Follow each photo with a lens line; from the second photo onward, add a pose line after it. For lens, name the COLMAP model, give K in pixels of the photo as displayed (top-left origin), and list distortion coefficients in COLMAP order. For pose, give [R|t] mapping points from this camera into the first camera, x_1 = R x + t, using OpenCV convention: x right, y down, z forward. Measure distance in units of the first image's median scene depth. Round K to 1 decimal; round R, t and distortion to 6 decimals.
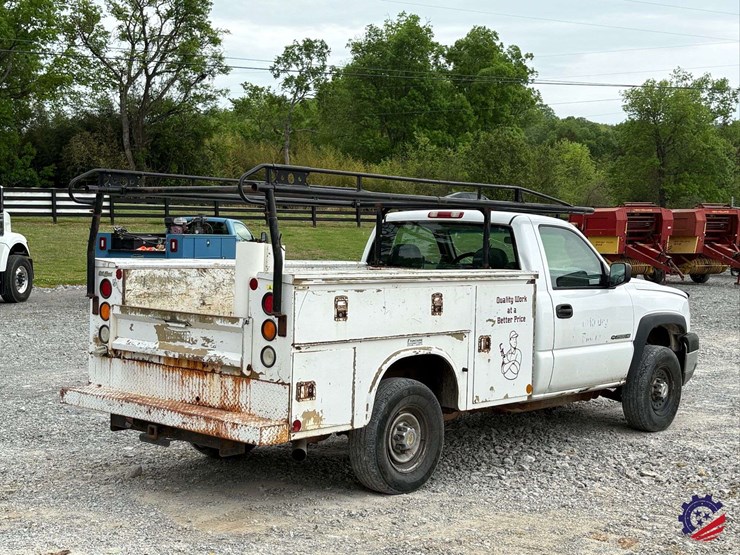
lens RADIAL K [[1090.7, 0, 353.6], [0, 1090.7, 284.7], [0, 0, 1]] dist [0.101230, 0.000000]
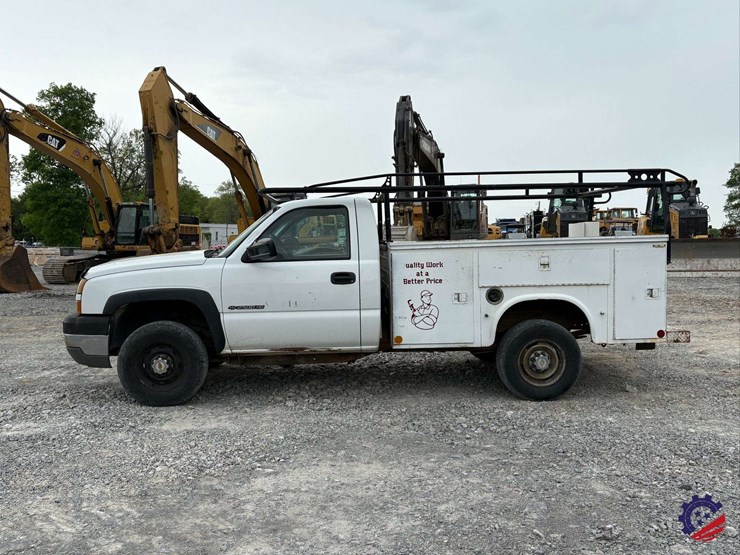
lens RADIAL K [[637.9, 0, 369.5], [0, 637.9, 274.9], [0, 0, 1]] dist [0.049322, -0.058841]
pose [[0.713159, -0.001671, -0.701000, 0.594526], [0.000578, 0.999998, -0.001796, 0.025353], [0.701002, 0.000876, 0.713159, 0.429609]]
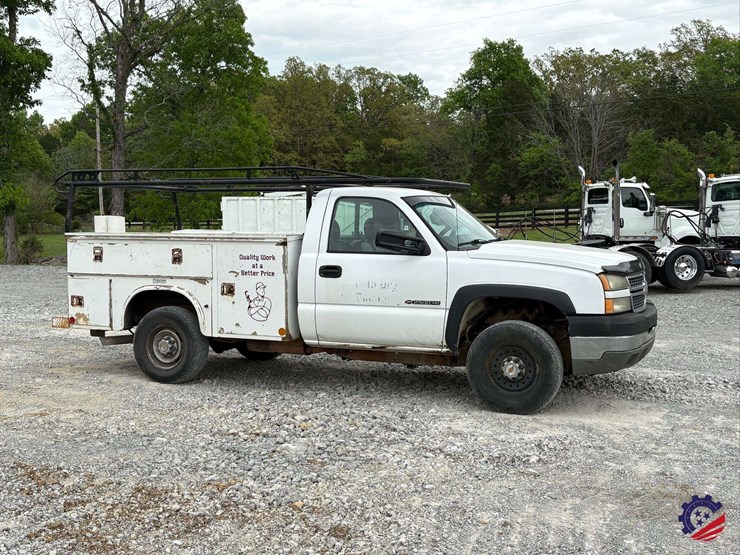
lens RADIAL K [[854.7, 0, 383.2], [0, 854.7, 280.4], [0, 0, 1]] dist [0.056537, 0.000000]
pose [[0.346540, 0.038432, -0.937248, 1.093326], [-0.039562, 0.998870, 0.026331, 0.008095], [0.937201, 0.027954, 0.347669, 0.773053]]
